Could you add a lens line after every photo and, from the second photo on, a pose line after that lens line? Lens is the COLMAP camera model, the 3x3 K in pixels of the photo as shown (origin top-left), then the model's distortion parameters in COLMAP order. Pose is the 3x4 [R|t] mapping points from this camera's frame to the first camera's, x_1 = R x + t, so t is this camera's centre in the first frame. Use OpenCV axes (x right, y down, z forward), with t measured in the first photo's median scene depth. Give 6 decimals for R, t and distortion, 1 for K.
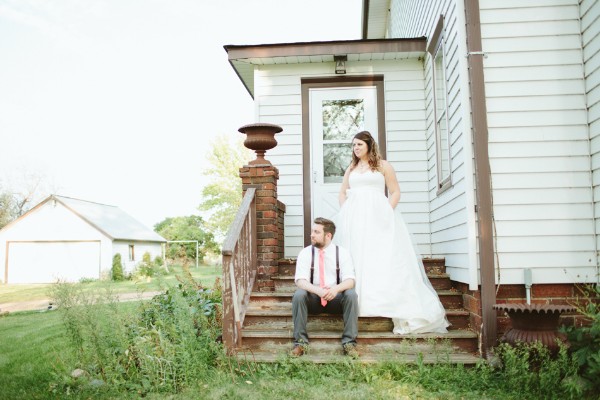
lens RADIAL K [[590.2, 0, 296.8], [0, 590.2, 198.6], [0, 0, 1]] dist [-0.053298, 0.000000]
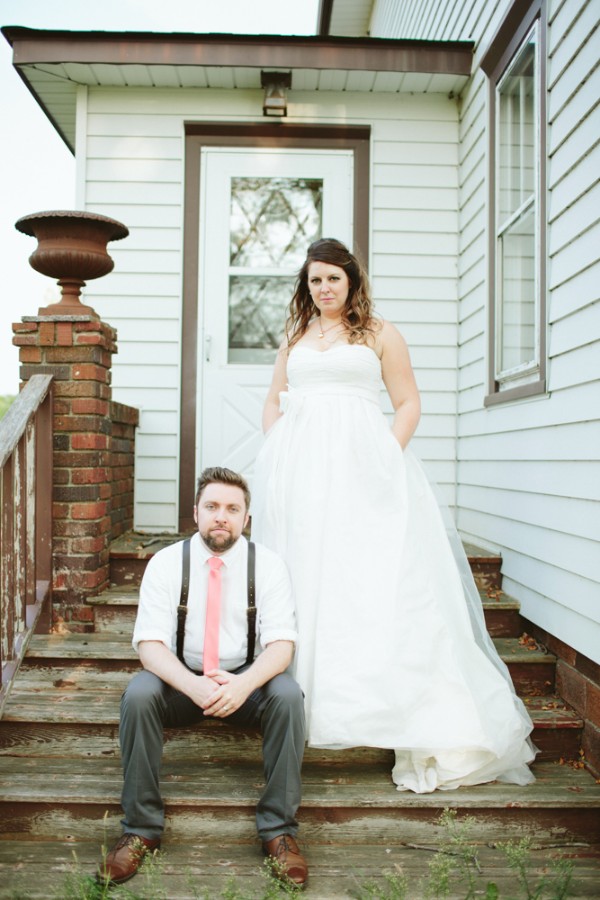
lens RADIAL K [[885.3, 0, 299.7], [0, 885.3, 451.7], [0, 0, 1]] dist [-0.053298, 0.000000]
pose [[0.992078, 0.030009, 0.121986, 0.023328], [-0.040842, 0.995344, 0.087301, -0.023696], [-0.118798, -0.091592, 0.988685, 0.373911]]
